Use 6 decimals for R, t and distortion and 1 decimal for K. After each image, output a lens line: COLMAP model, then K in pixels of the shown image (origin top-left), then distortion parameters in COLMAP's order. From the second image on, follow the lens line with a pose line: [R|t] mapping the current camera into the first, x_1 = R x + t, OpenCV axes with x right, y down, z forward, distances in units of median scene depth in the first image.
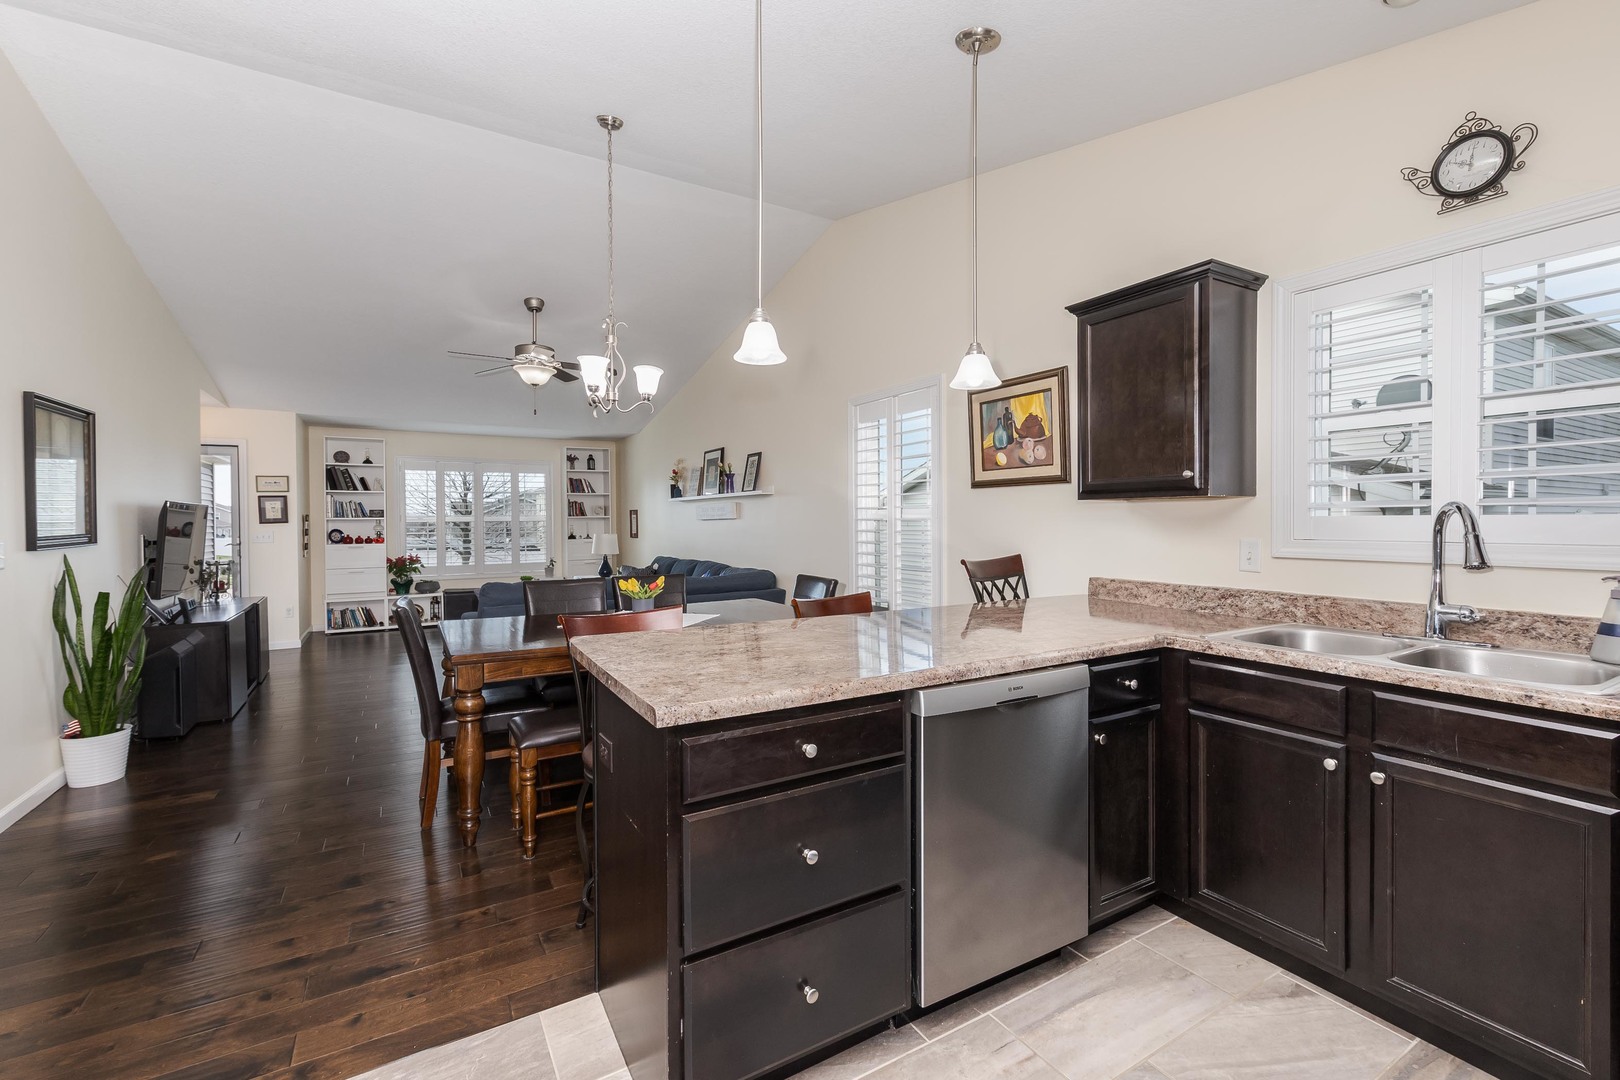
lens RADIAL K [[698.2, 0, 818.0], [0, 698.2, 527.7], [0, 0, 1]] dist [0.002193, 0.000370]
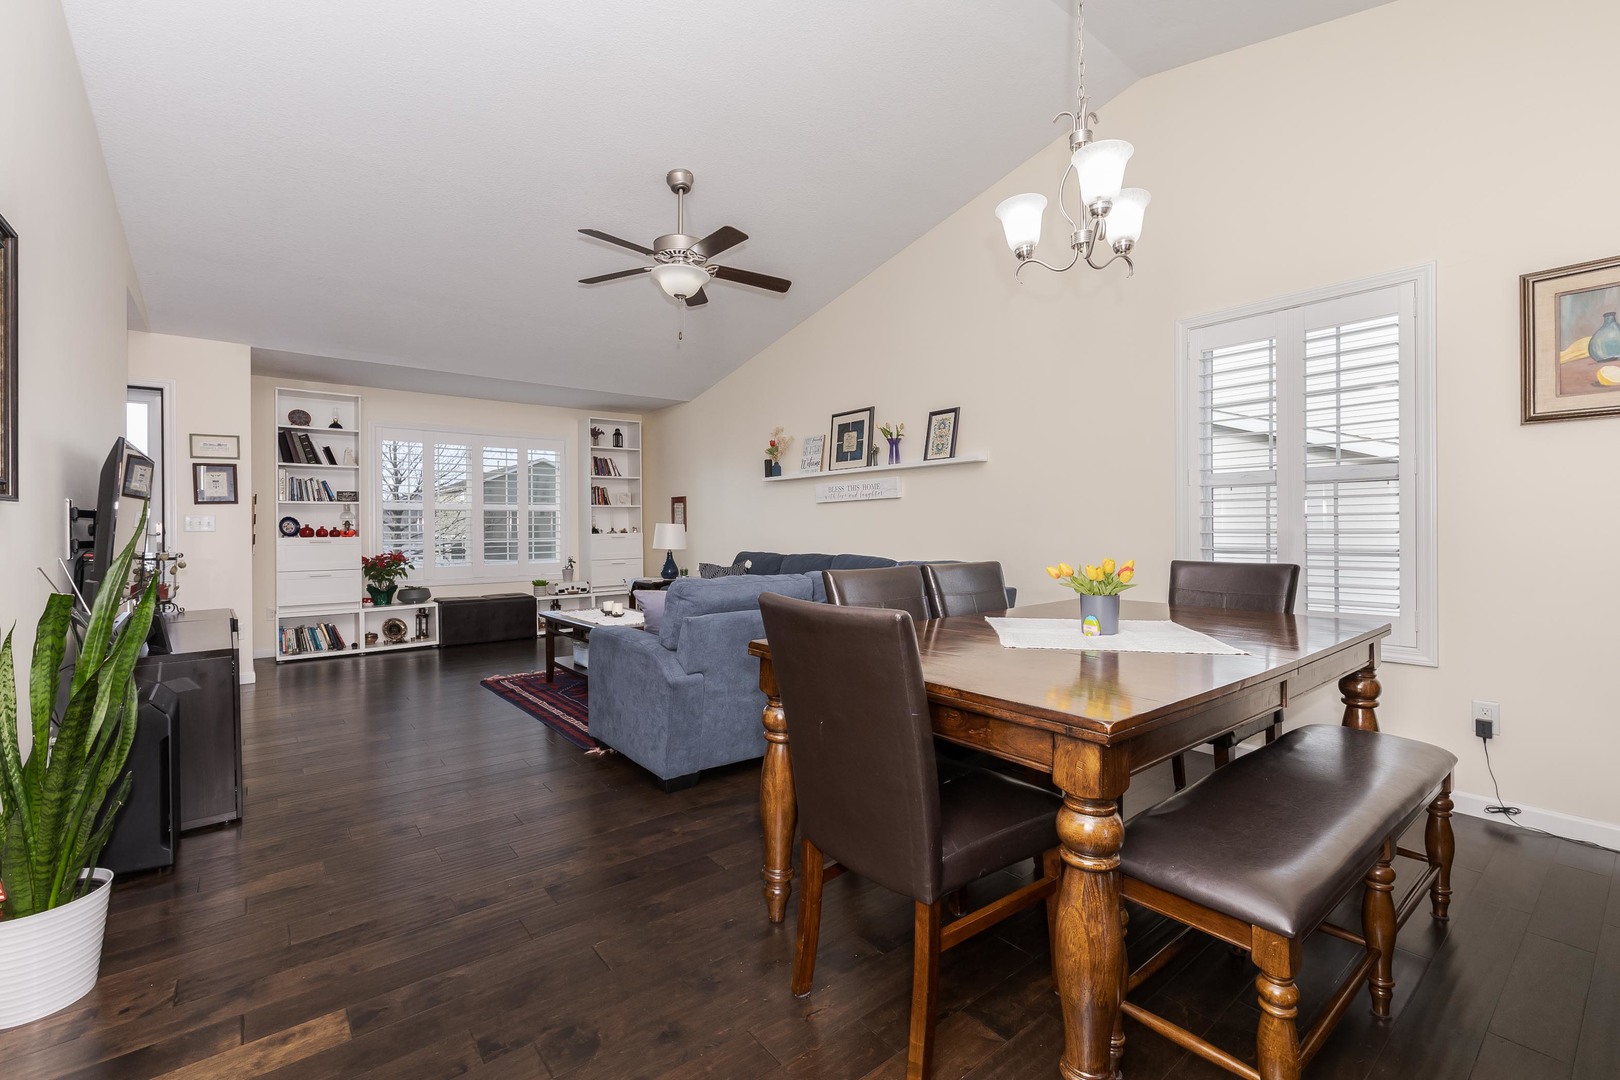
lens RADIAL K [[698.2, 0, 800.5], [0, 698.2, 530.3], [0, 0, 1]] dist [0.002193, 0.000370]
pose [[0.990551, 0.001160, 0.137137, -0.260258], [0.000297, 0.999944, -0.010604, 0.023619], [-0.137142, 0.010545, 0.990495, 0.204782]]
